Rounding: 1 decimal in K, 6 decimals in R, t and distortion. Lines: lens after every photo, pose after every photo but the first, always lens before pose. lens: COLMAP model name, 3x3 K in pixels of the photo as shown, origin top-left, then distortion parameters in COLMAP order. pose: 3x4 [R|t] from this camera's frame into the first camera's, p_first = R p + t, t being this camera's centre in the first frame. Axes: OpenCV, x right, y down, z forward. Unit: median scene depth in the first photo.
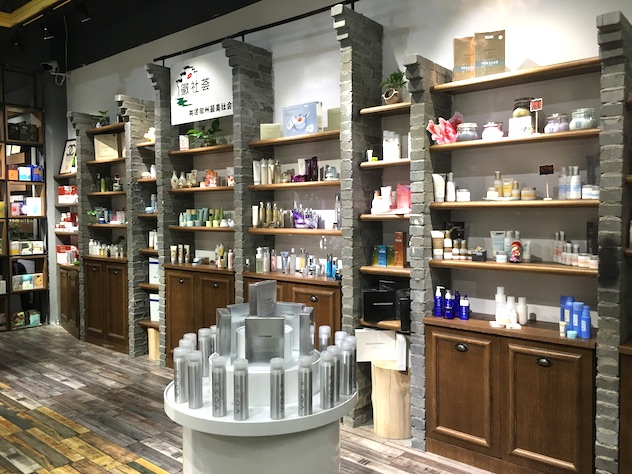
lens RADIAL K [[541.9, 0, 315.7], [0, 541.9, 238.0], [0, 0, 1]] dist [0.032957, -0.031183]
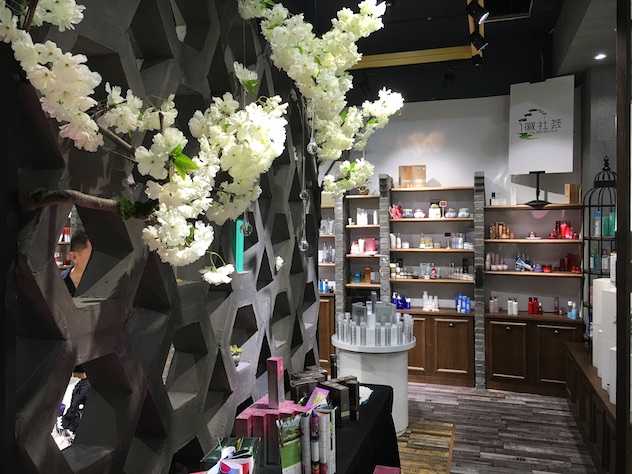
lens RADIAL K [[541.9, 0, 315.5], [0, 541.9, 234.9], [0, 0, 1]] dist [0.032957, -0.031183]
pose [[0.913145, -0.000380, 0.407636, -0.854338], [0.017425, 0.999122, -0.038101, -0.049241], [-0.407263, 0.041895, 0.912349, -0.676402]]
